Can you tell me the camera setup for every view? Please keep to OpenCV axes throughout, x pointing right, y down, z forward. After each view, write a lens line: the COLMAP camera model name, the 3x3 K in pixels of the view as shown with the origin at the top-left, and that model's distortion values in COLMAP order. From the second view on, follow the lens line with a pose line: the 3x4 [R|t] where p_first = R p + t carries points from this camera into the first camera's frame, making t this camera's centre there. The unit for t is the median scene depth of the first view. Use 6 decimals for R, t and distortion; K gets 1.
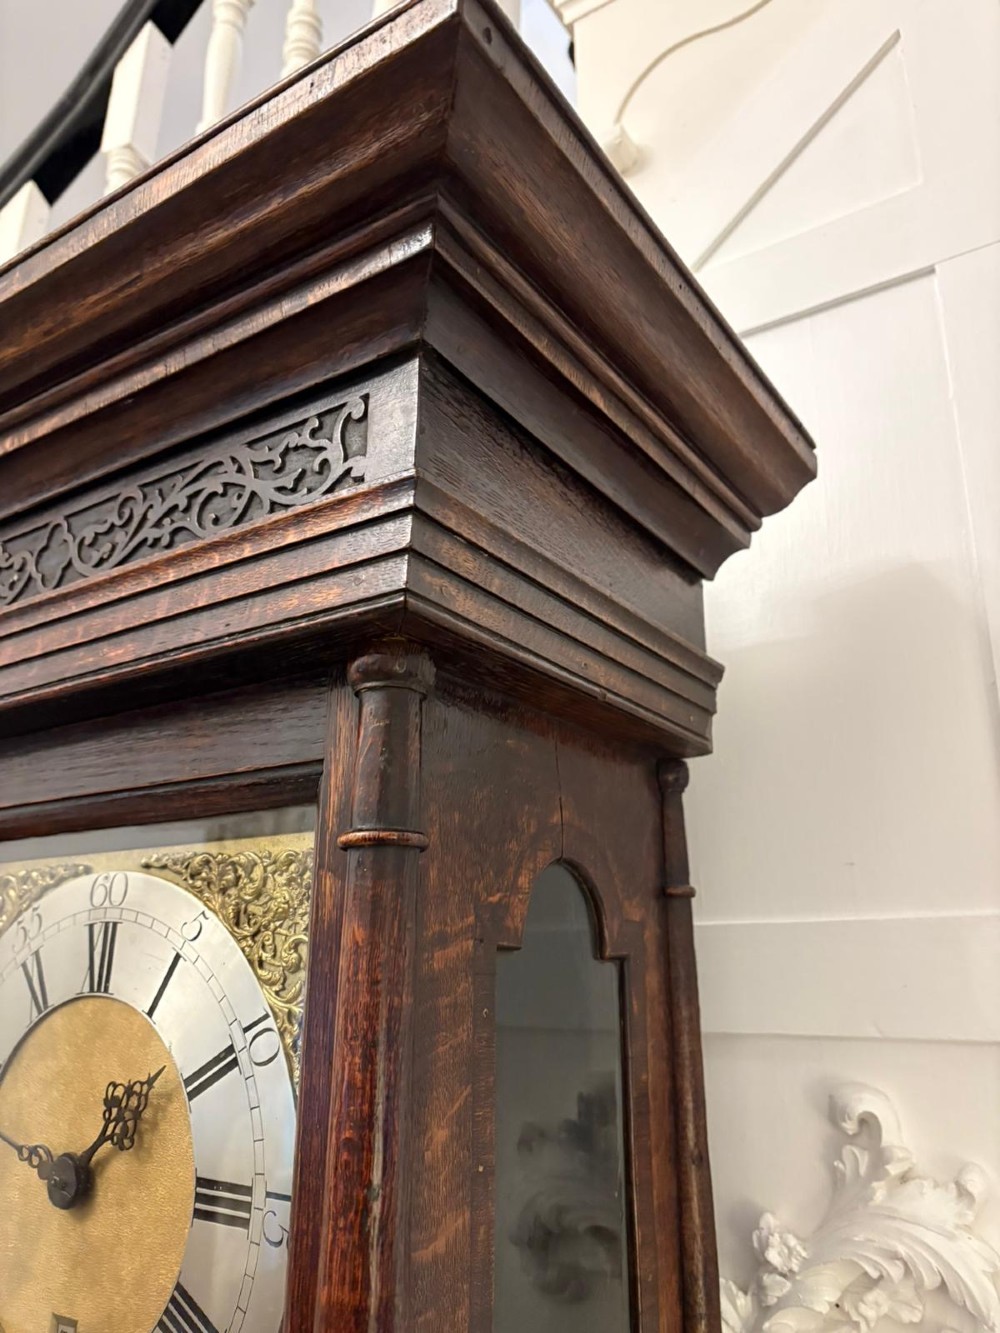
lens RADIAL K [[1014.5, 0, 510.3], [0, 1014.5, 671.2], [0, 0, 1]] dist [0.041728, -0.050380]
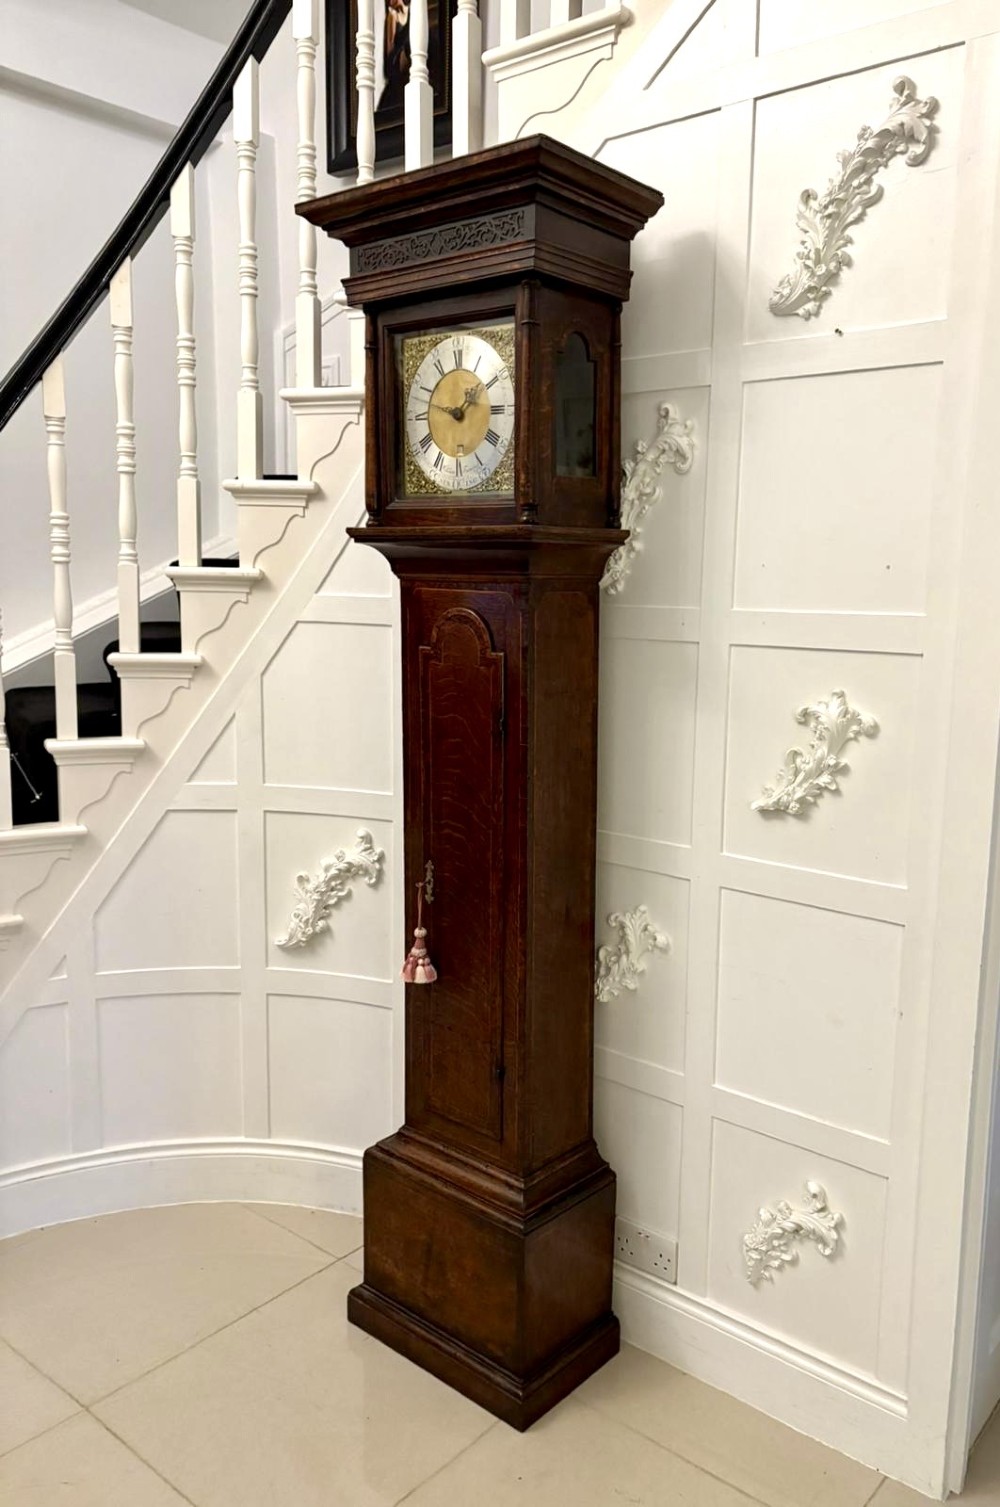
lens RADIAL K [[1139.8, 0, 569.0], [0, 1139.8, 760.6], [0, 0, 1]] dist [0.004288, 0.002111]
pose [[0.996685, 0.022926, -0.078058, 0.417730], [0.015077, 0.890803, 0.454140, -0.345491], [0.079946, -0.453811, 0.887504, -3.748809]]
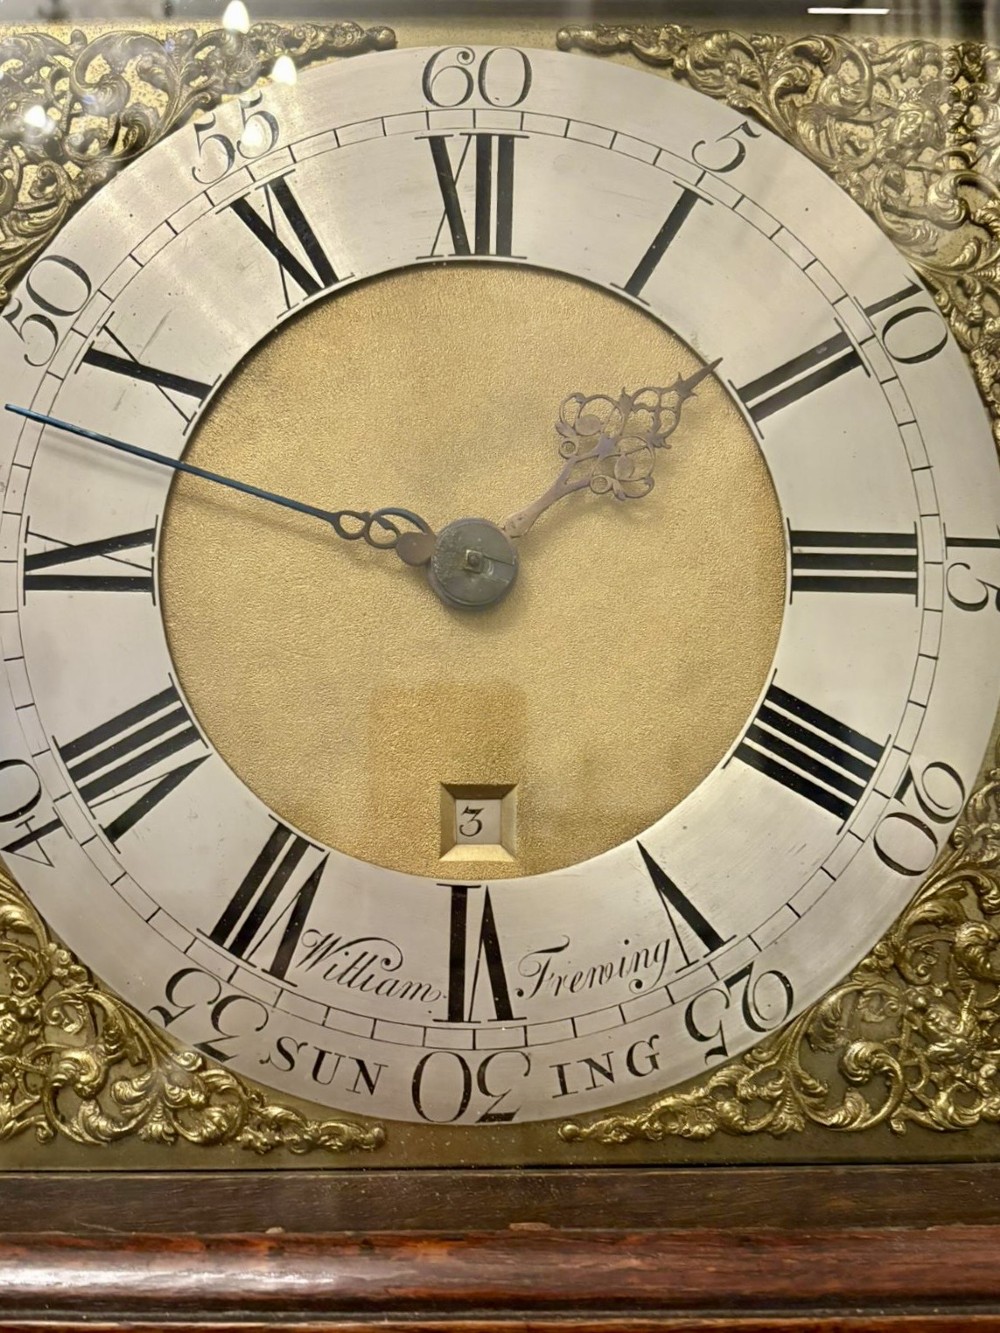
lens RADIAL K [[1014.5, 0, 510.3], [0, 1014.5, 671.2], [0, 0, 1]] dist [0.041728, -0.050380]
pose [[0.830620, 0.034168, 0.555790, -0.728930], [-0.155348, 0.972706, 0.172367, 0.461802], [-0.534731, -0.229512, 0.813257, 0.532343]]
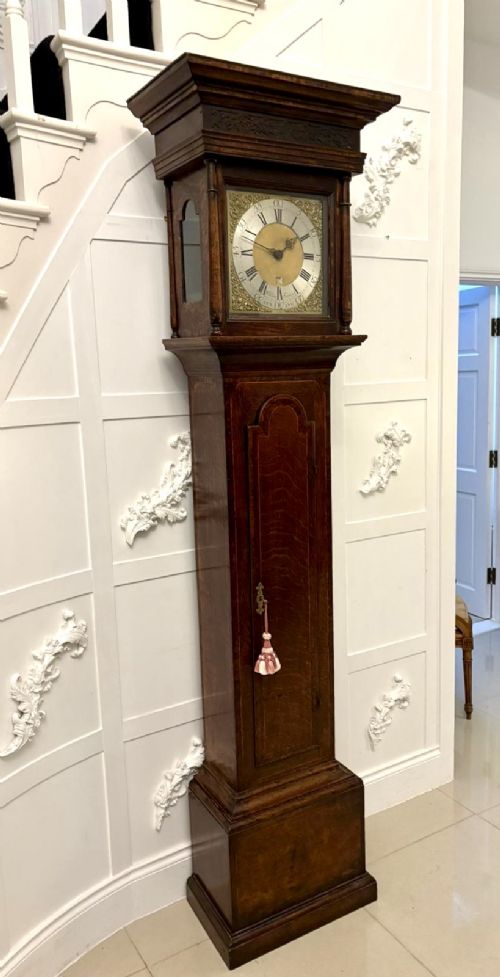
lens RADIAL K [[741.1, 0, 259.6], [0, 741.1, 500.6], [0, 0, 1]] dist [0.007964, 0.006420]
pose [[0.425090, -0.181633, 0.886740, -4.509591], [-0.241772, 0.921281, 0.304610, 0.533133], [-0.872264, -0.343875, 0.347713, -0.851960]]
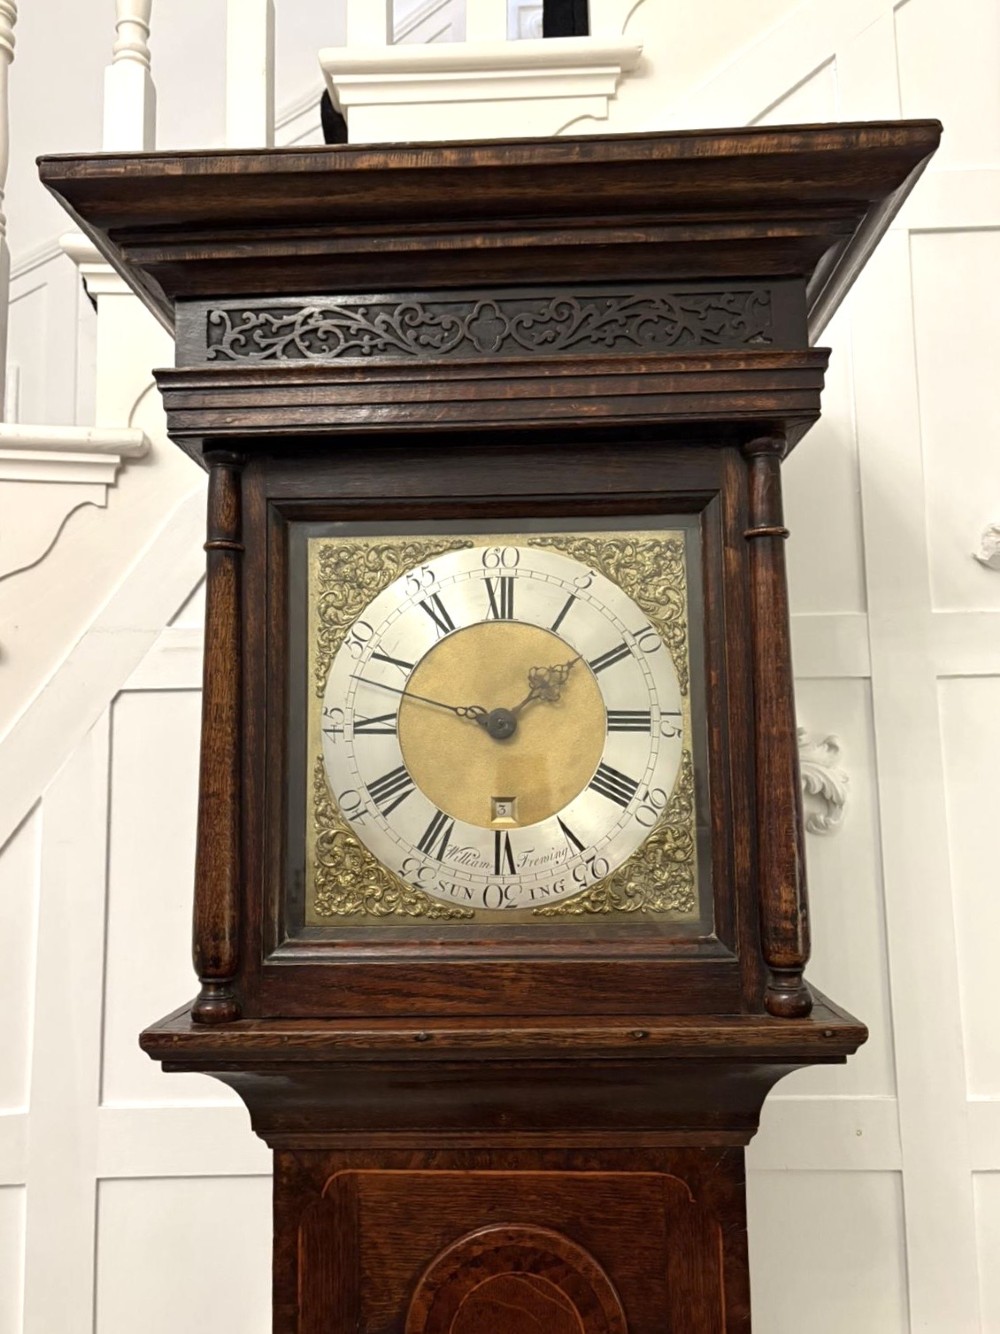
lens RADIAL K [[1063.0, 0, 500.0], [0, 1063.0, 667.0], [0, 0, 1]] dist [0.109183, -0.229069]
pose [[0.853274, 0.038714, 0.520024, -1.360980], [-0.136668, 0.978984, 0.151367, 0.144828], [-0.503235, -0.200228, 0.840632, -0.453241]]
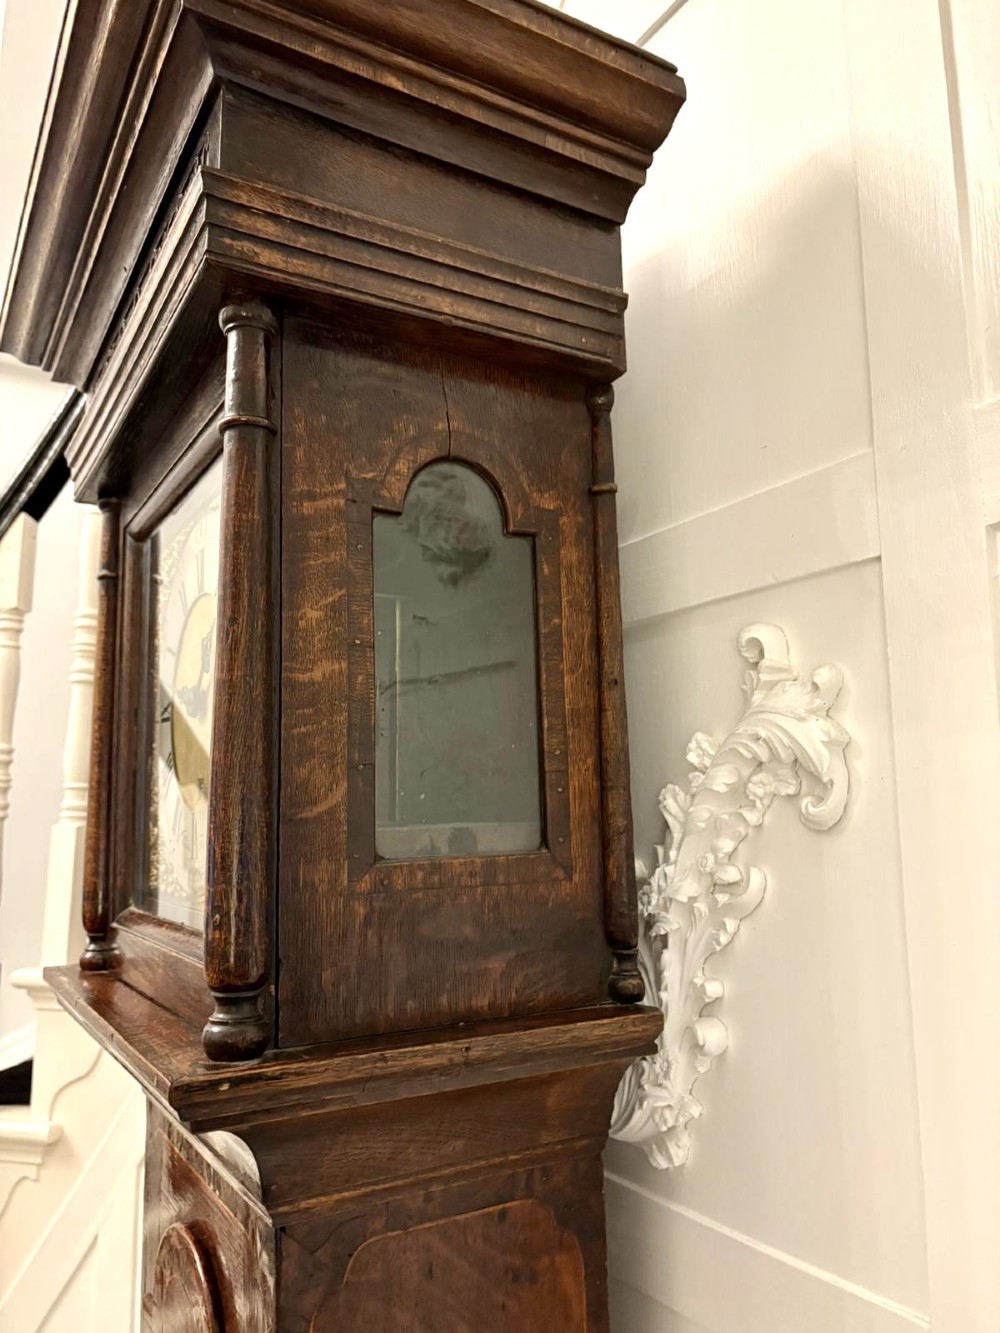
lens RADIAL K [[1014.5, 0, 510.3], [0, 1014.5, 671.2], [0, 0, 1]] dist [0.041728, -0.050380]
pose [[0.903663, -0.082787, -0.420167, 0.706364], [0.150650, 0.979877, 0.130939, 0.318214], [0.400872, -0.181622, 0.897950, -0.245616]]
